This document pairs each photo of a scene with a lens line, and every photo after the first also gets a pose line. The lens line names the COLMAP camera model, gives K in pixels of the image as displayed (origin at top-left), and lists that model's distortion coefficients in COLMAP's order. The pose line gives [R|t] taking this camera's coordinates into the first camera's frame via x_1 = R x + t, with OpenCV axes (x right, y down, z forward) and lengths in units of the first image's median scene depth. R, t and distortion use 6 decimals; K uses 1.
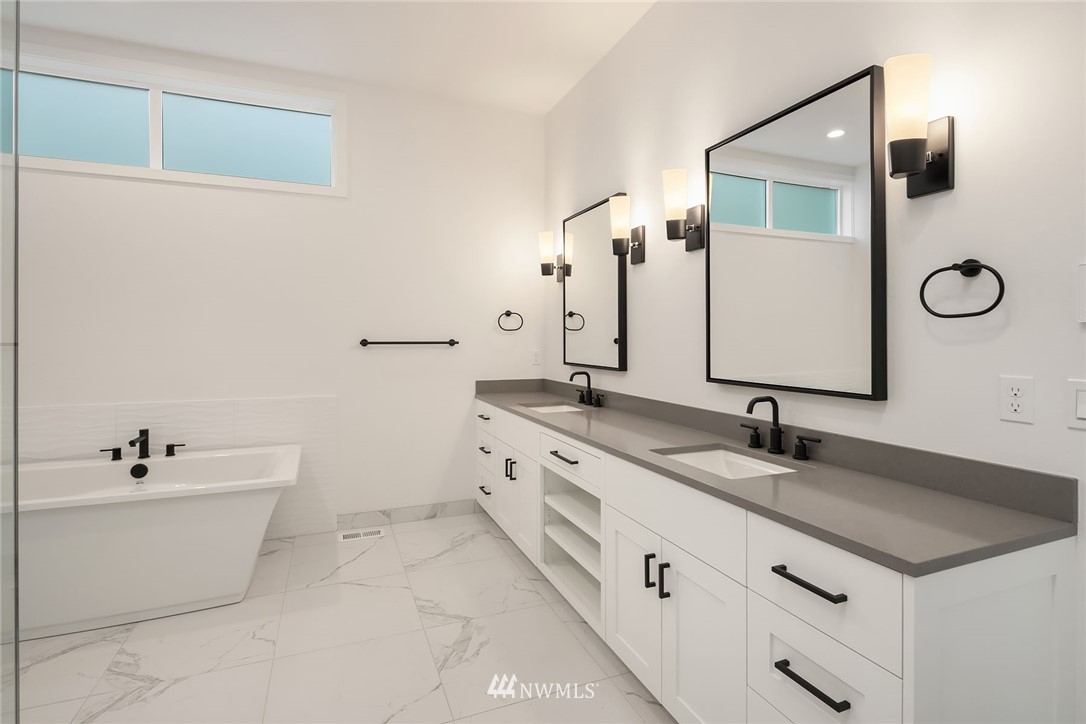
lens RADIAL K [[523.0, 0, 540.0], [0, 523.0, 330.8], [0, 0, 1]] dist [0.000858, -0.000700]
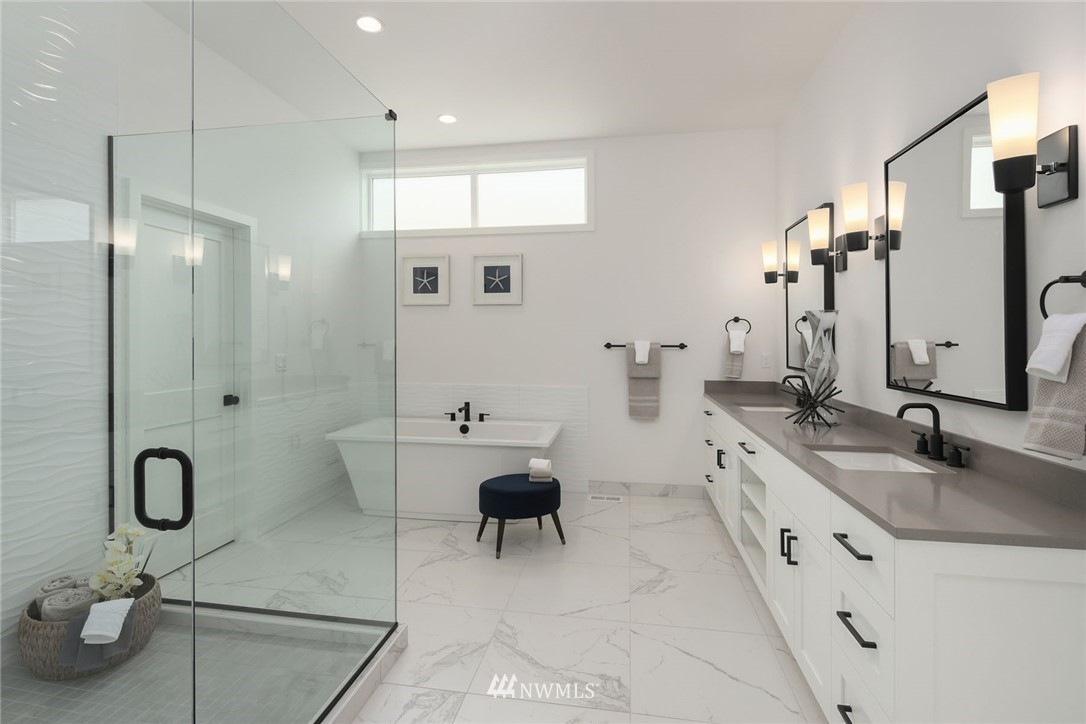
lens RADIAL K [[523.0, 0, 540.0], [0, 523.0, 330.8], [0, 0, 1]] dist [0.000858, -0.000700]
pose [[0.853070, -0.005524, -0.521767, 0.216860], [0.004790, 0.999985, -0.002754, -0.012175], [0.521774, -0.000150, 0.853083, -0.182375]]
